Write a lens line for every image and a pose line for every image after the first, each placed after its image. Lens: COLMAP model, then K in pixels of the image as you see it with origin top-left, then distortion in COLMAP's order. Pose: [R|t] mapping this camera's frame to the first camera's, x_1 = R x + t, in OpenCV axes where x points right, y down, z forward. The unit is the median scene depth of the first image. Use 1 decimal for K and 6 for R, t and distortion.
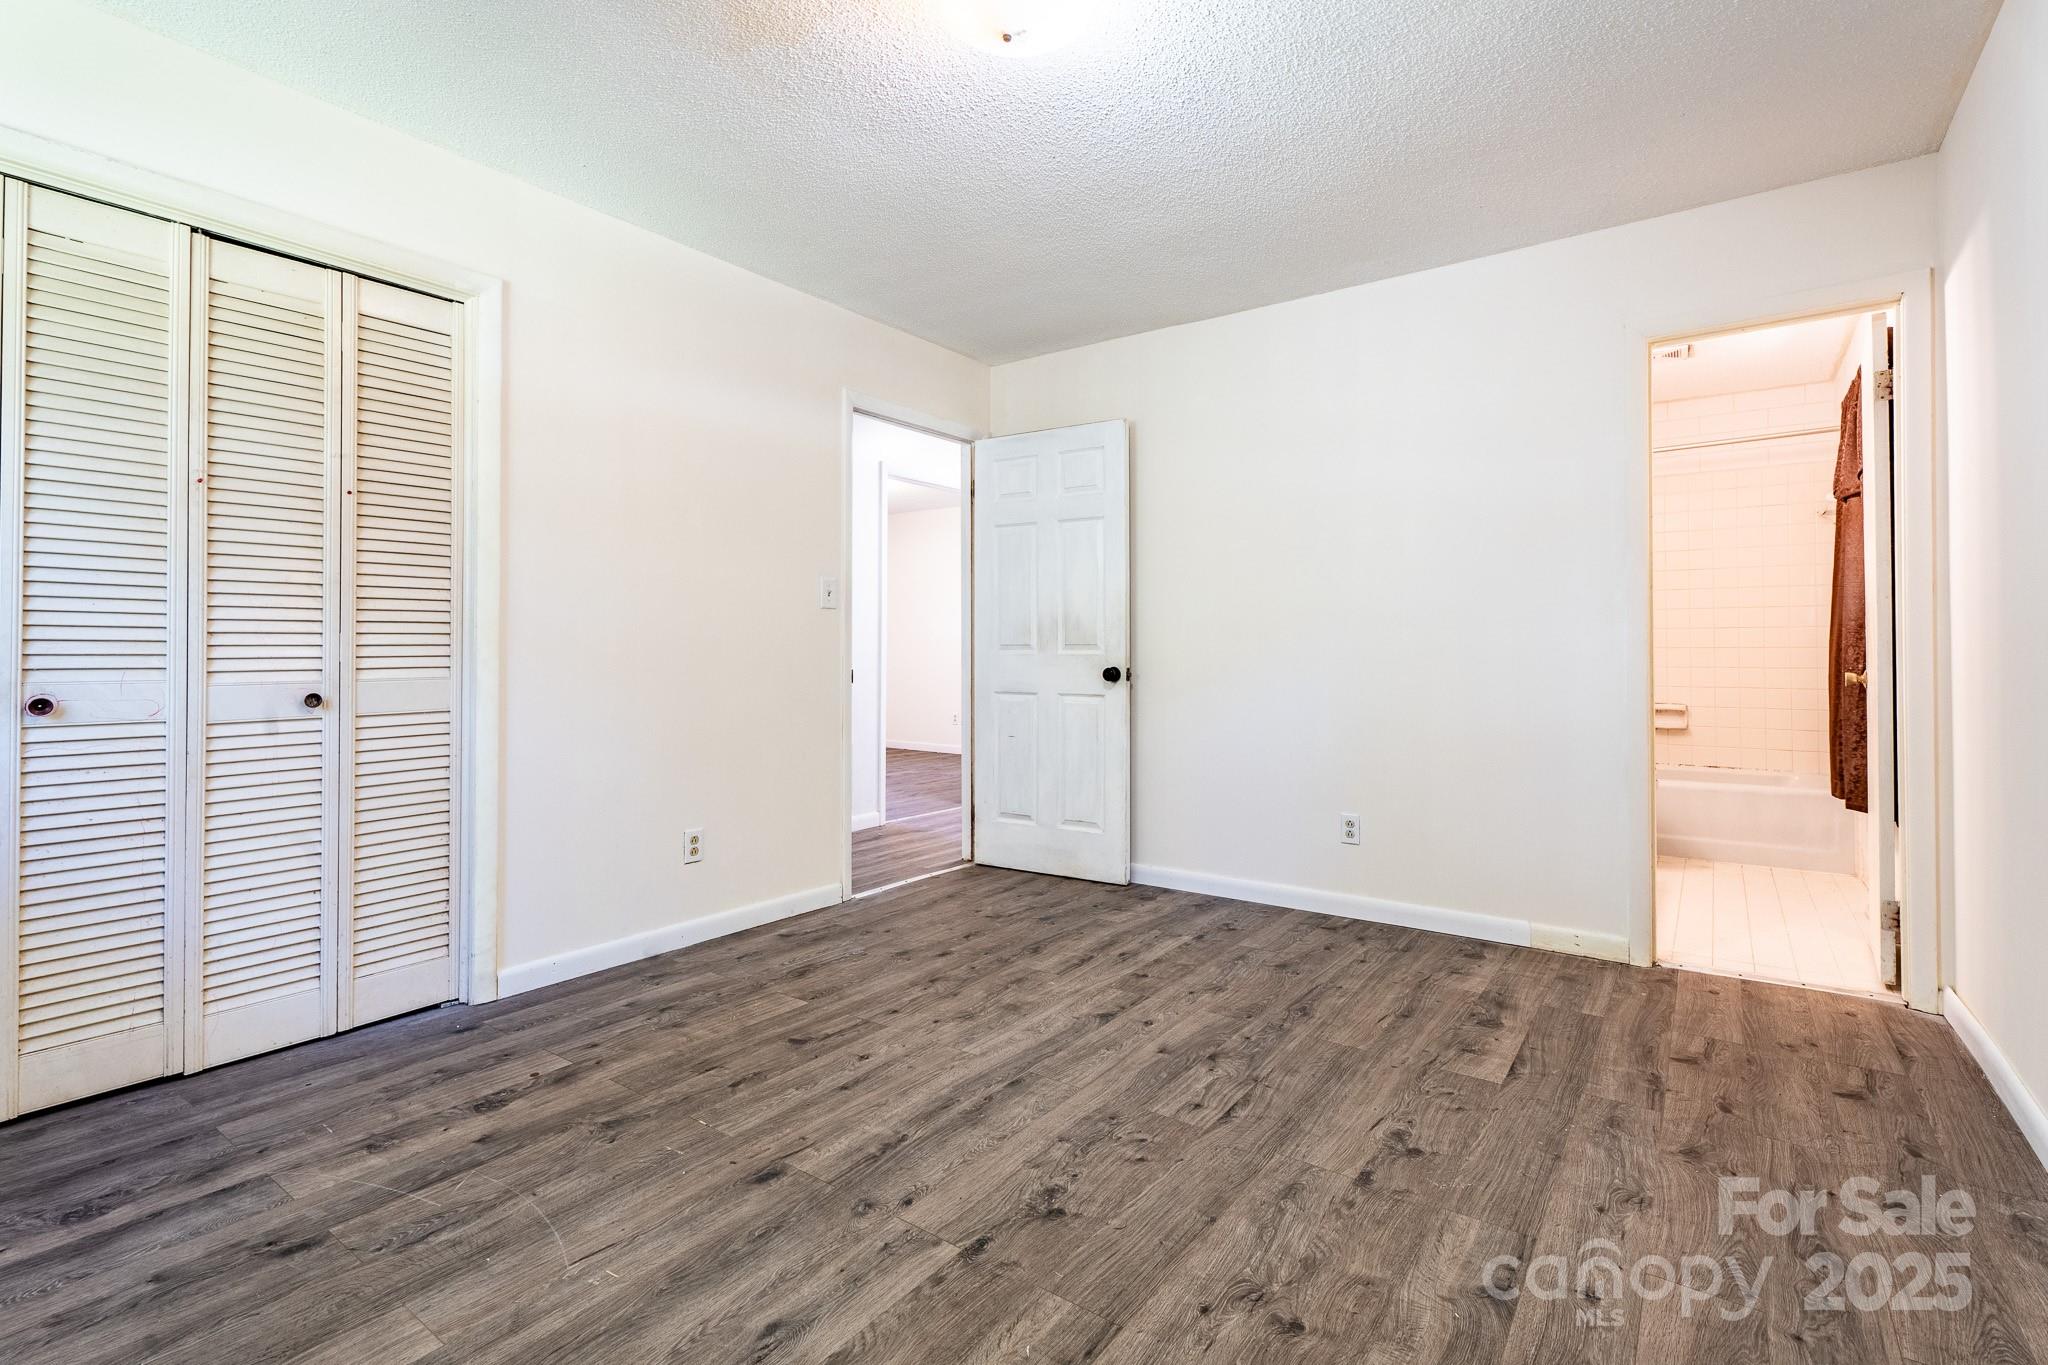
lens RADIAL K [[937.5, 0, 1029.3], [0, 937.5, 637.4], [0, 0, 1]] dist [0.001255, 0.001348]
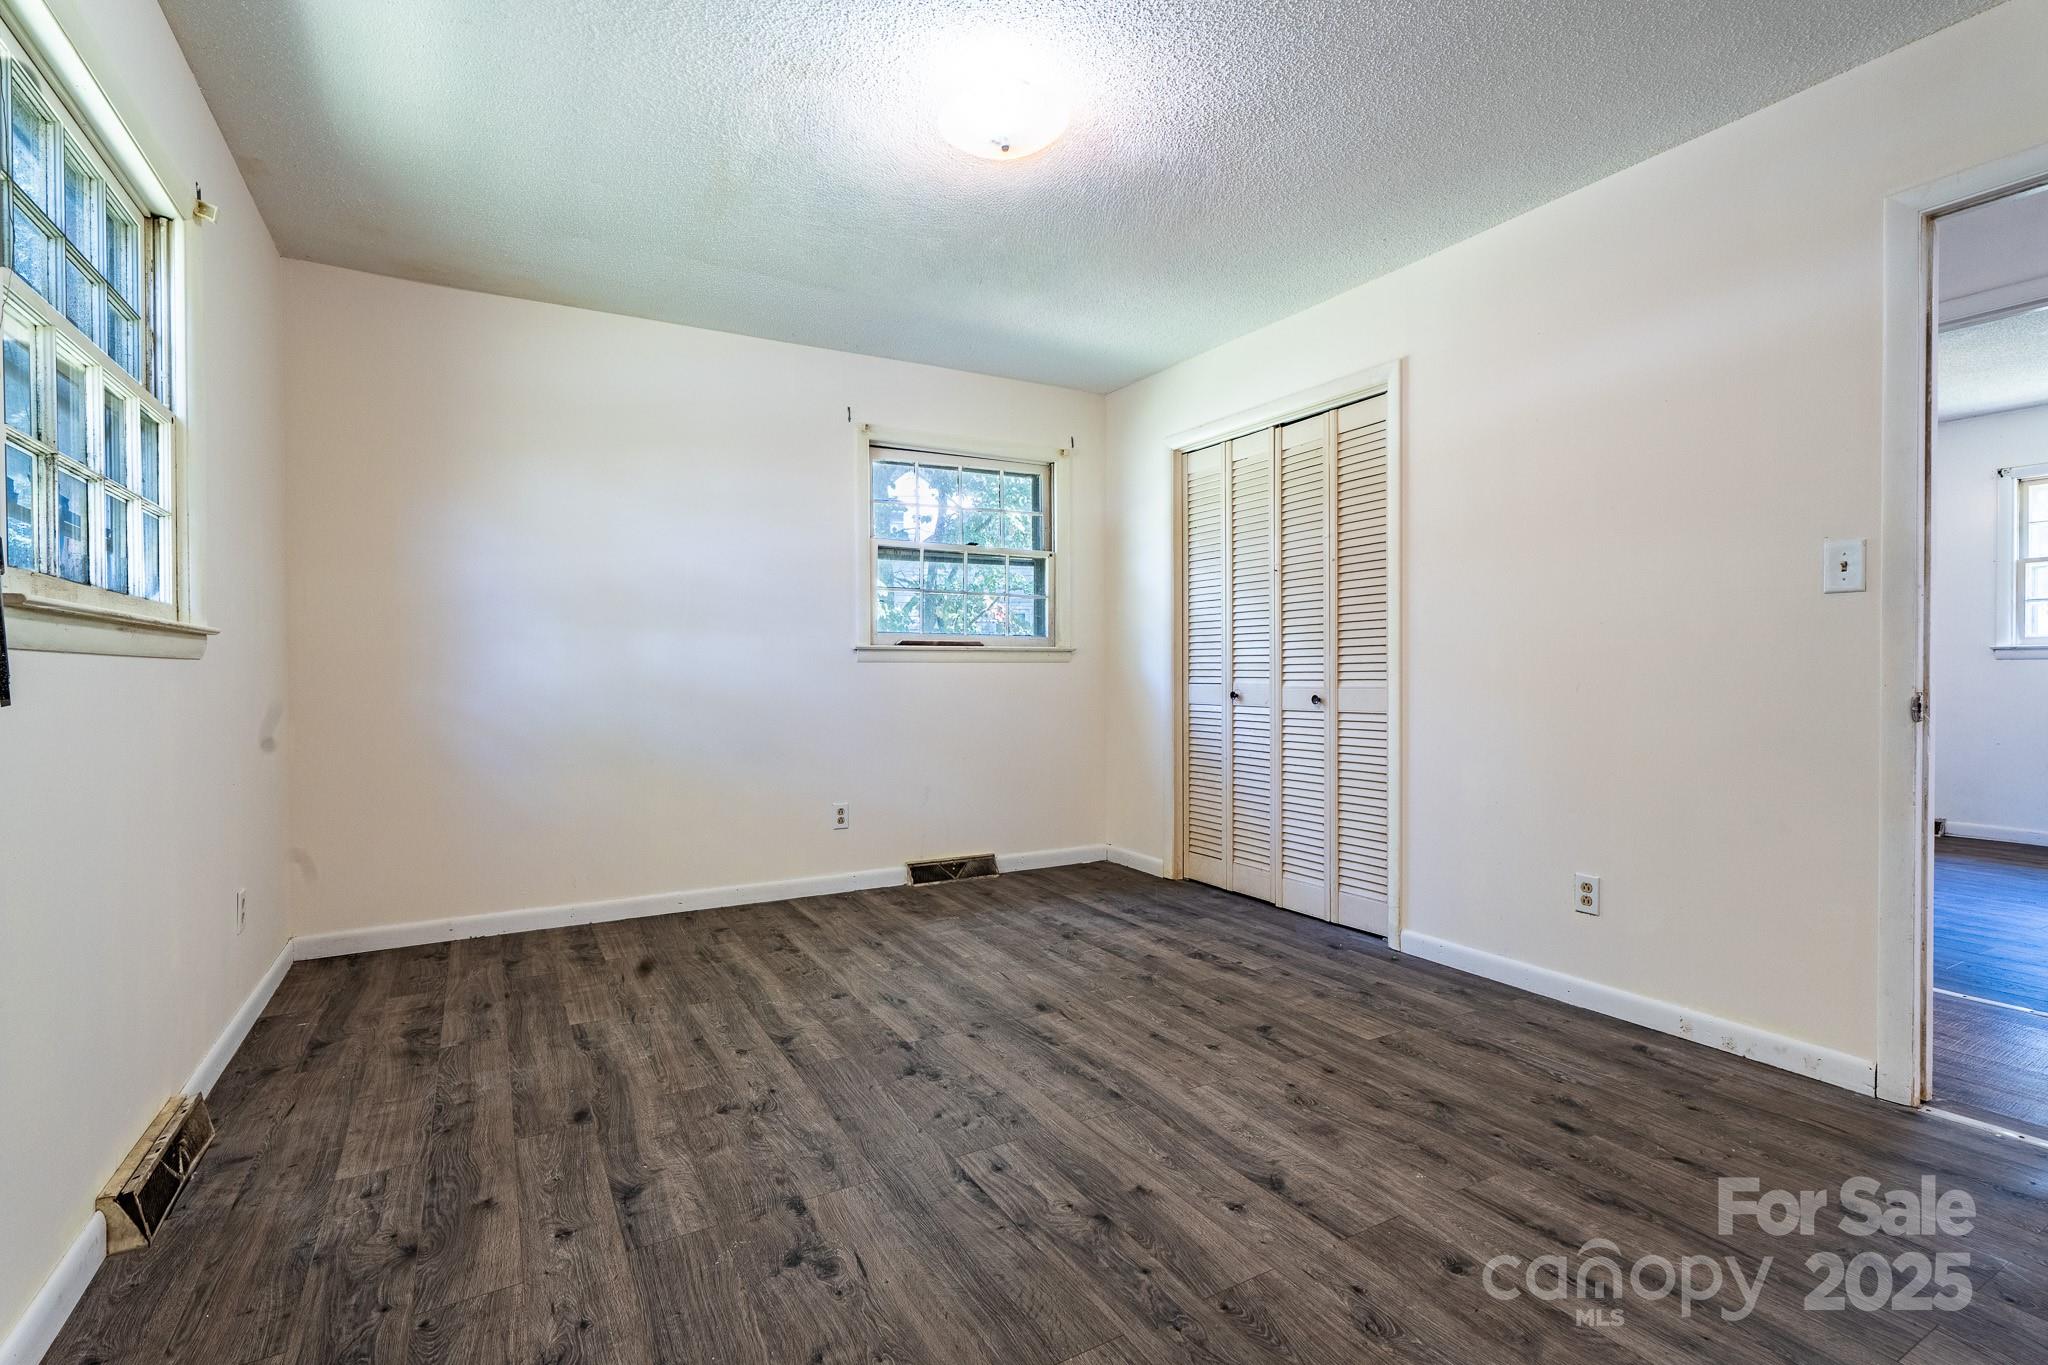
lens RADIAL K [[935.3, 0, 1024.0], [0, 935.3, 682.5], [0, 0, 1]] dist [-0.000772, 0.000674]
pose [[-0.402172, 0.010816, -0.915500, 0.831804], [0.017755, 0.999834, 0.004013, 0.023951], [0.915392, -0.014641, -0.402298, 1.171617]]
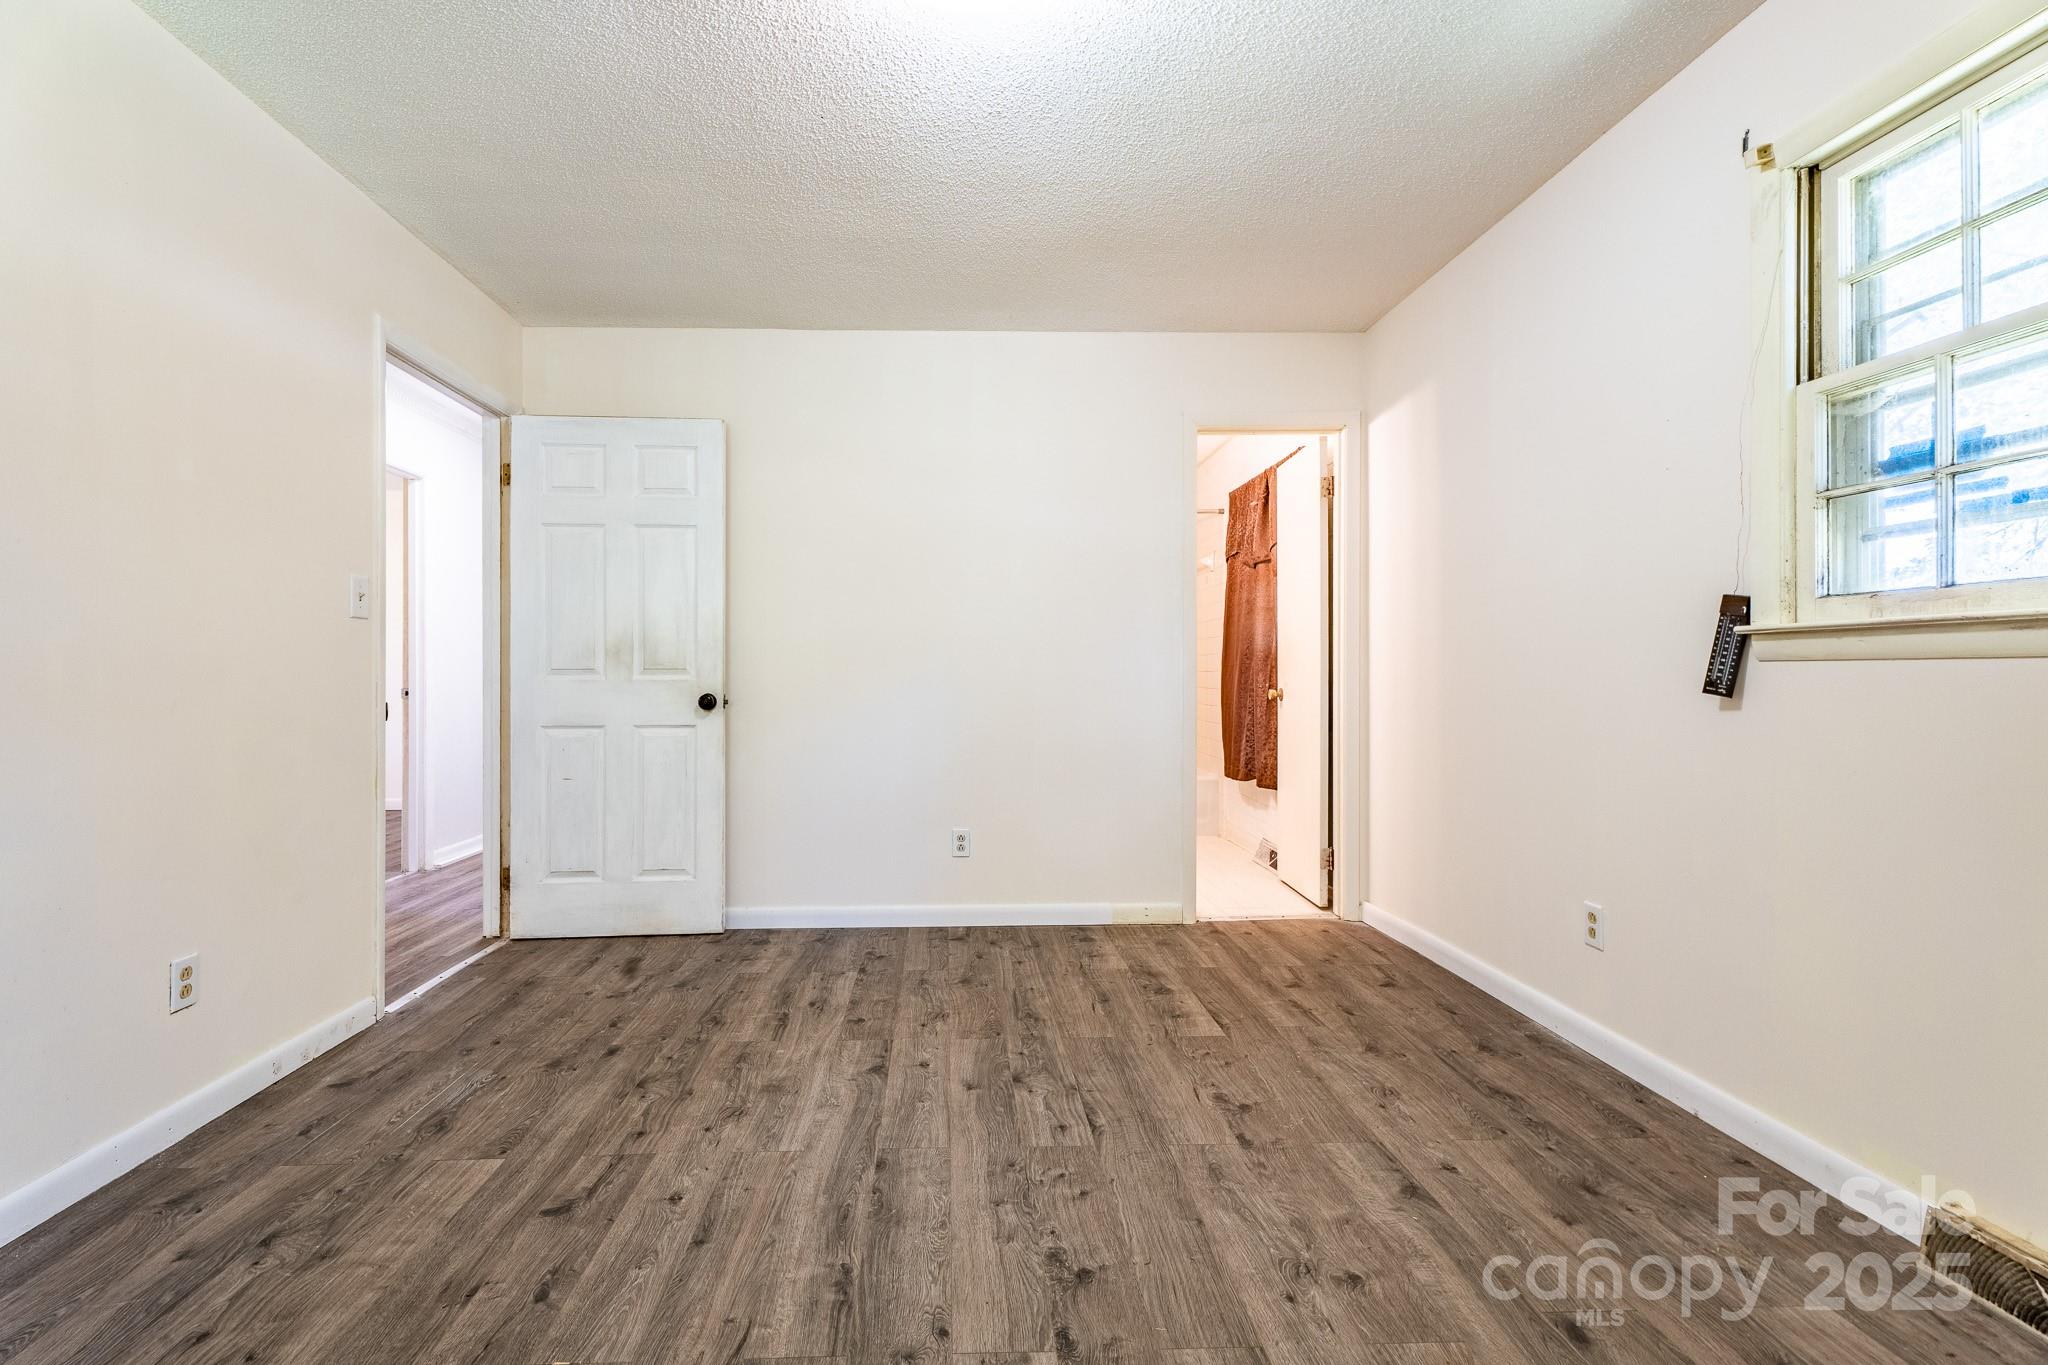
lens RADIAL K [[934.3, 0, 962.0], [0, 934.3, 674.8], [0, 0, 1]] dist [0.001519, 0.000901]
pose [[0.793325, -0.001757, 0.608796, -0.434751], [-0.006473, 0.999915, 0.011321, 0.002339], [-0.608765, -0.012922, 0.793246, 0.231773]]
